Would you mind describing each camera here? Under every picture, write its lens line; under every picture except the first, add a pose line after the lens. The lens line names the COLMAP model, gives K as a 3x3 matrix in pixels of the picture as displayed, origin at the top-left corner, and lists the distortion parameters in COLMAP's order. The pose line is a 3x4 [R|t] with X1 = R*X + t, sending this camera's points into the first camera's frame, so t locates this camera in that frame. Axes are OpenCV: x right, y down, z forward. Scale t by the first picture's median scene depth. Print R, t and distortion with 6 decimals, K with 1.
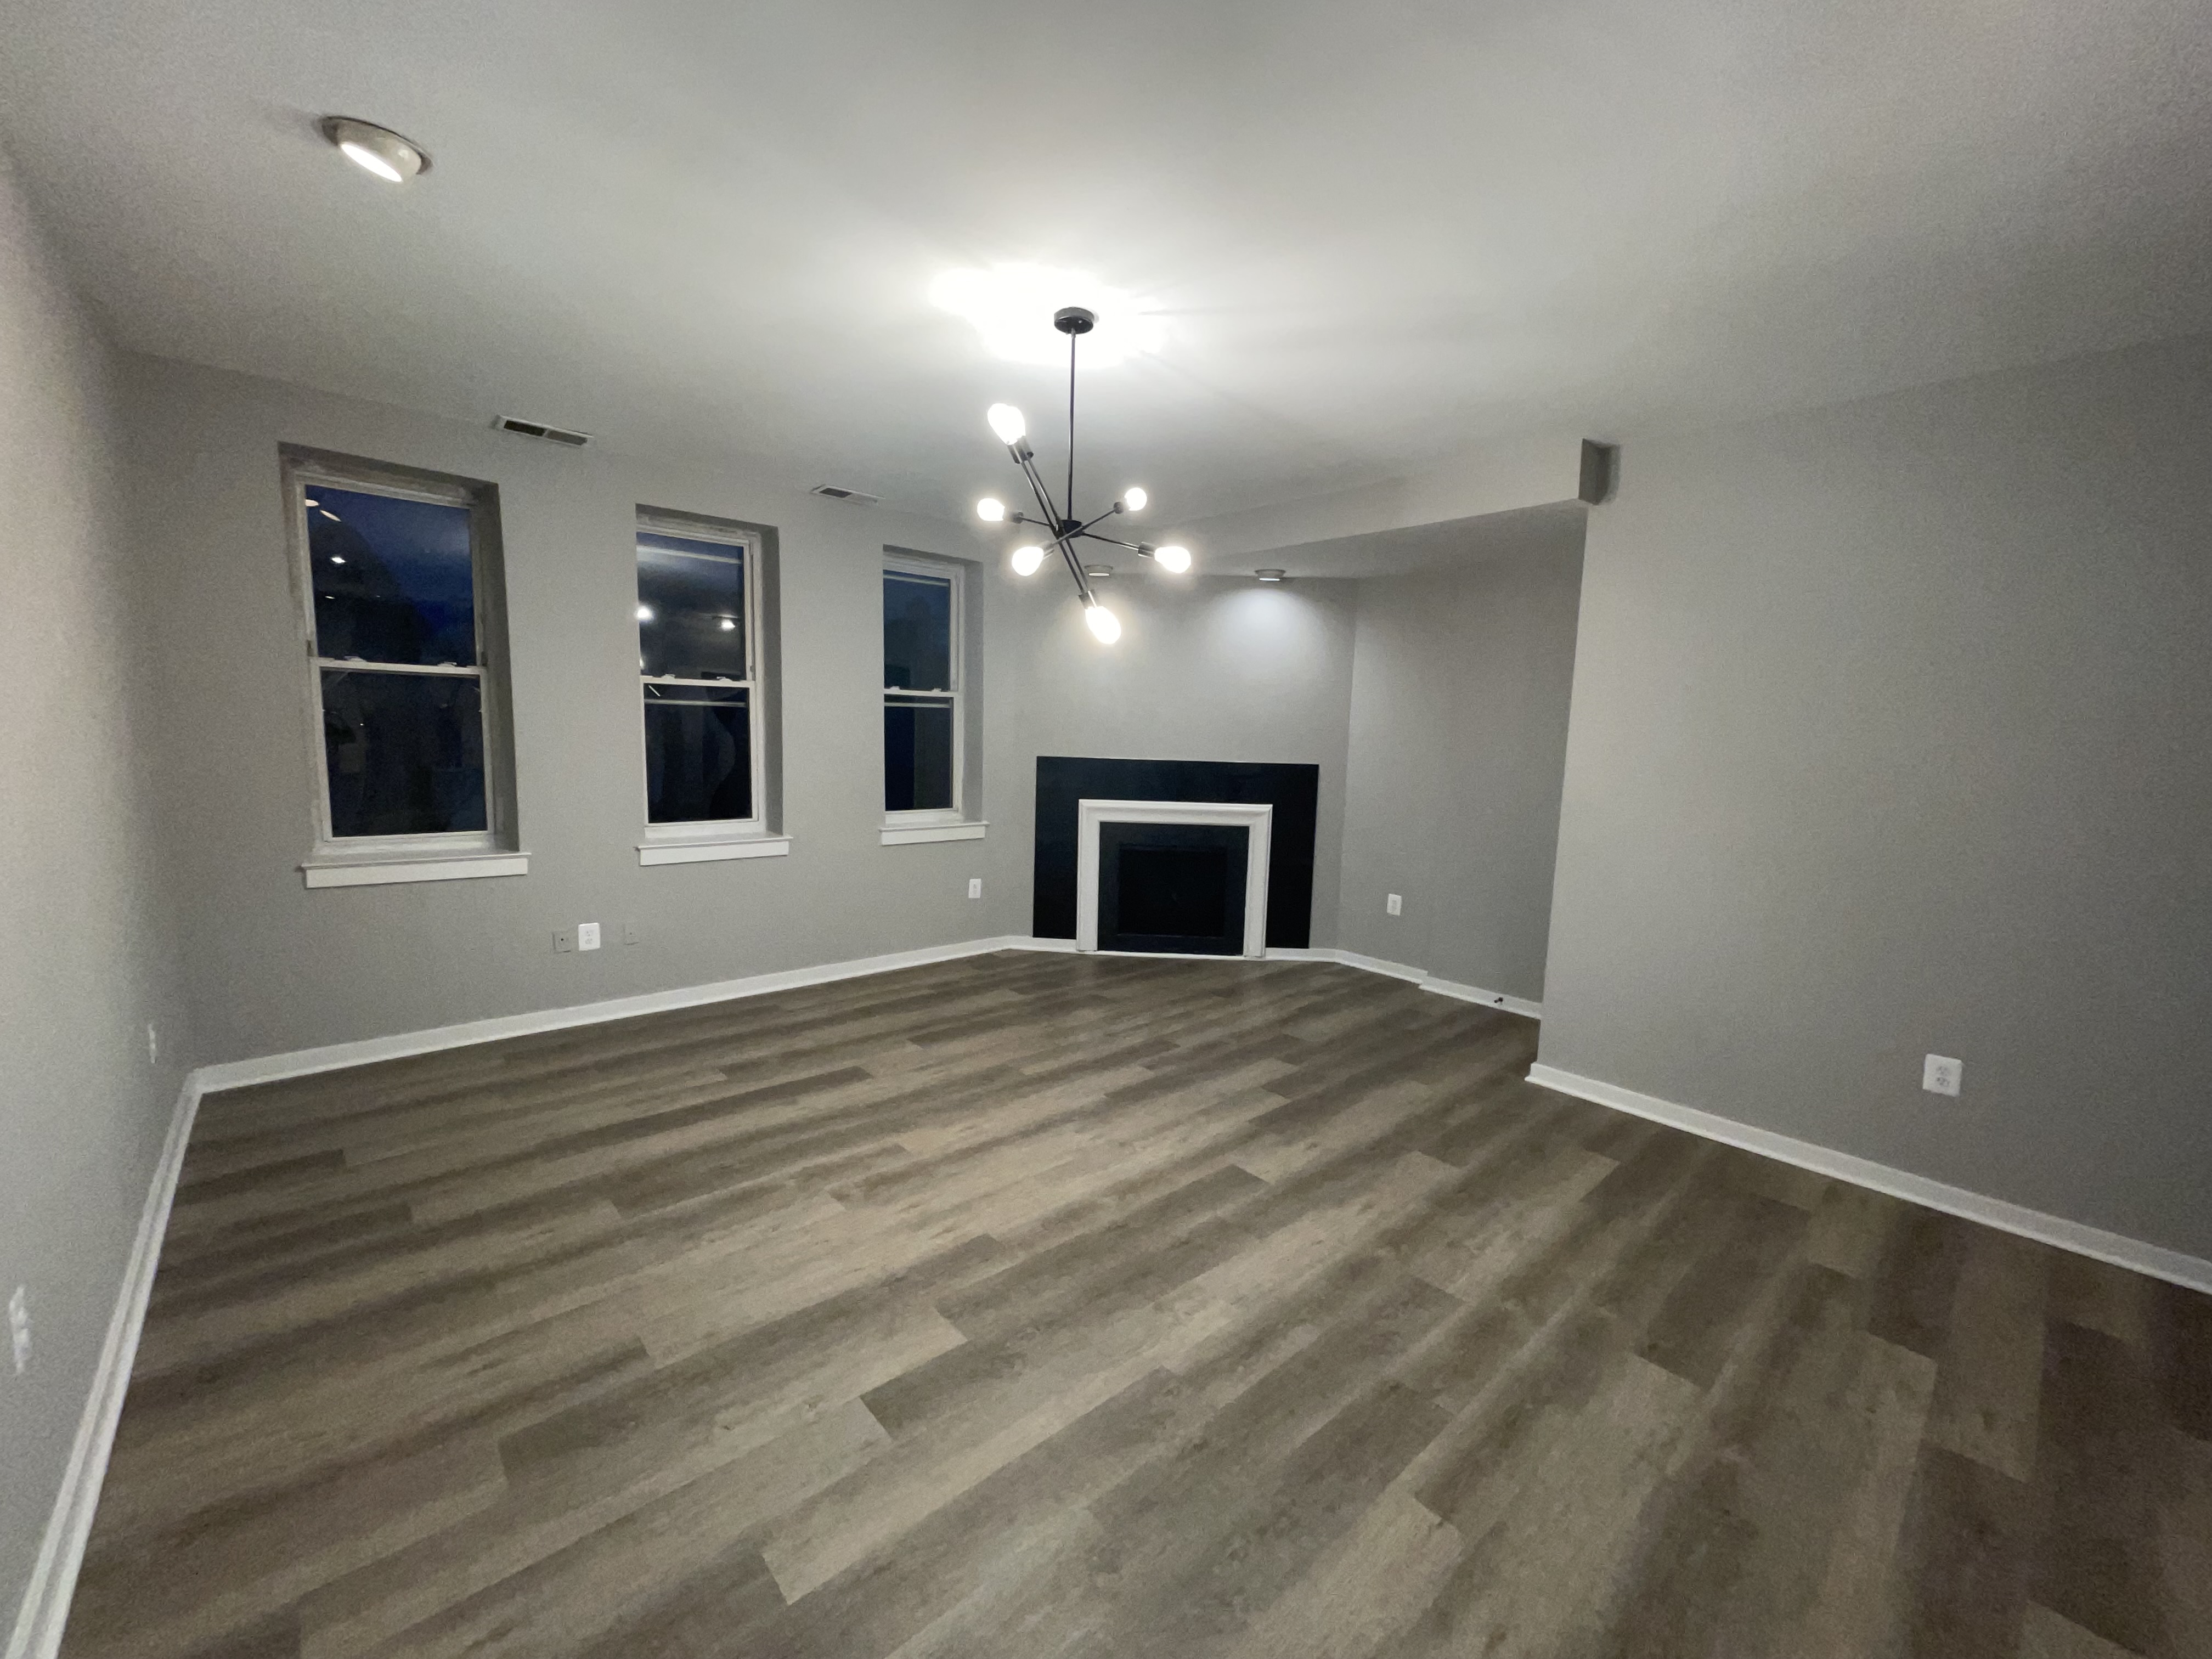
lens RADIAL K [[889.2, 0, 1106.0], [0, 889.2, 829.5], [0, 0, 1]] dist [0.017639, -0.000010]
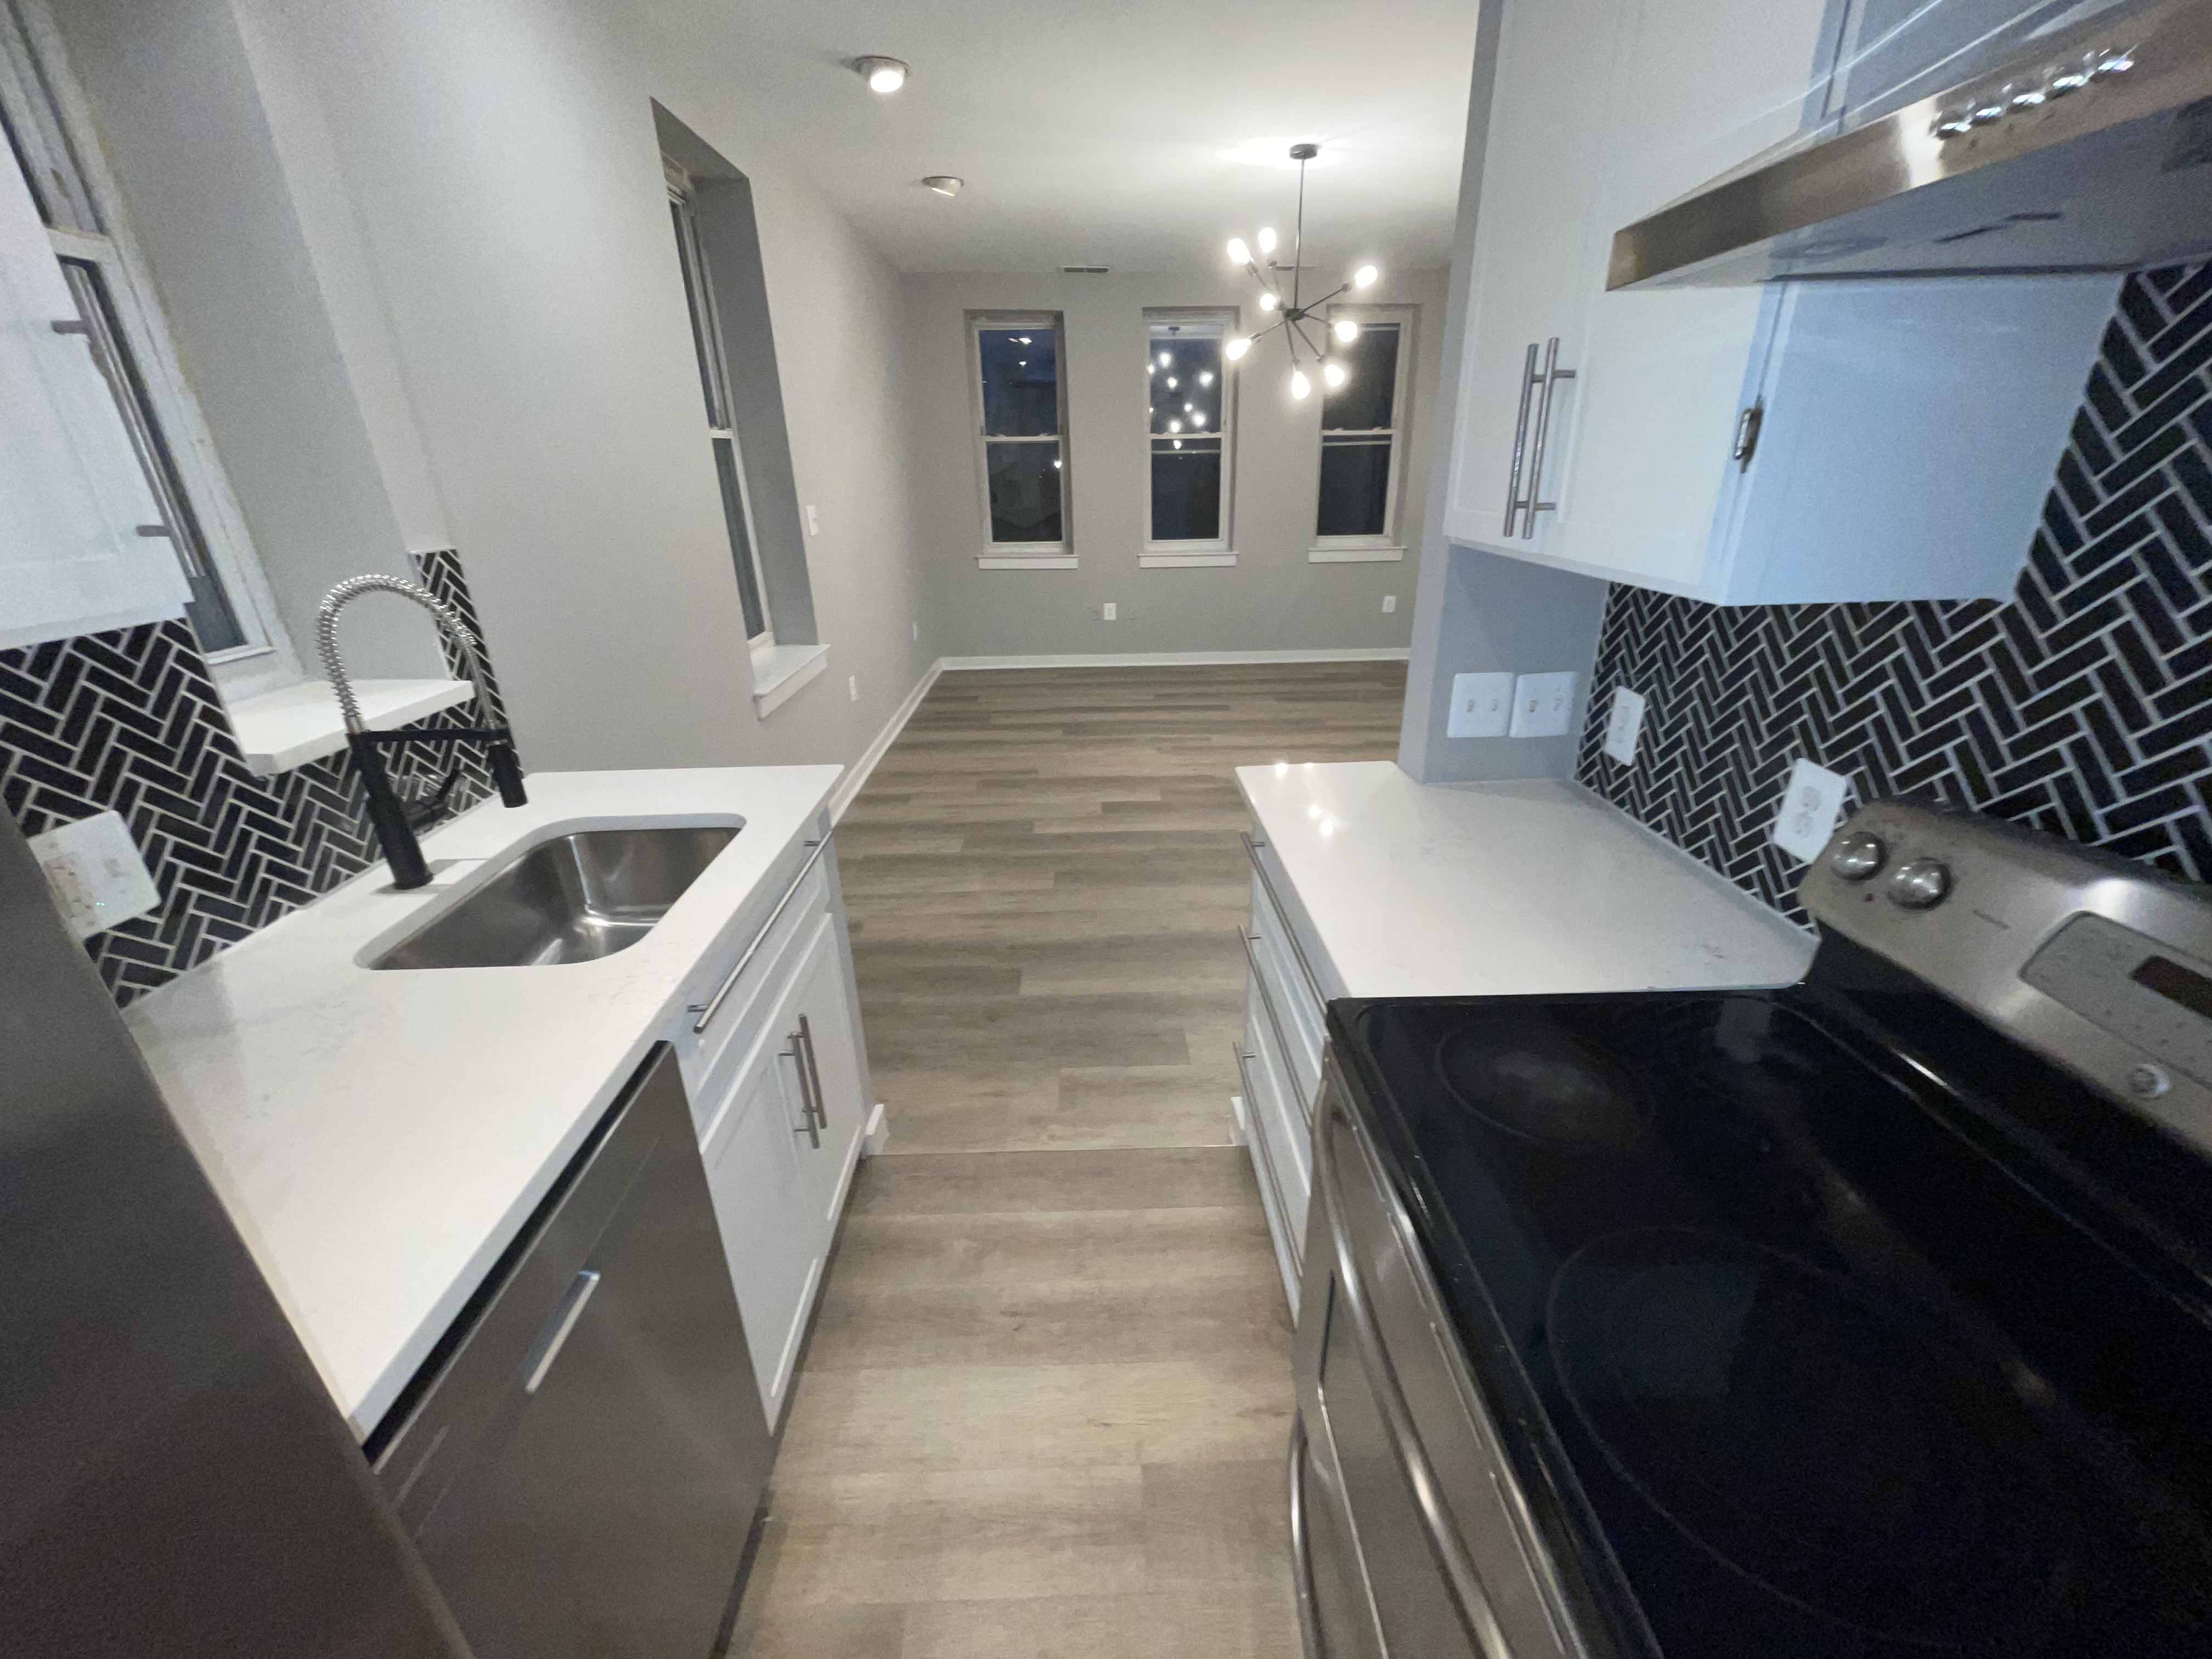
lens RADIAL K [[889.2, 0, 1118.4], [0, 889.2, 825.4], [0, 0, 1]] dist [-0.001651, -0.000263]
pose [[0.773263, 0.203305, -0.600609, 0.535931], [-0.037563, 0.960229, 0.276675, 0.051976], [0.632972, -0.191382, 0.750147, -0.297960]]
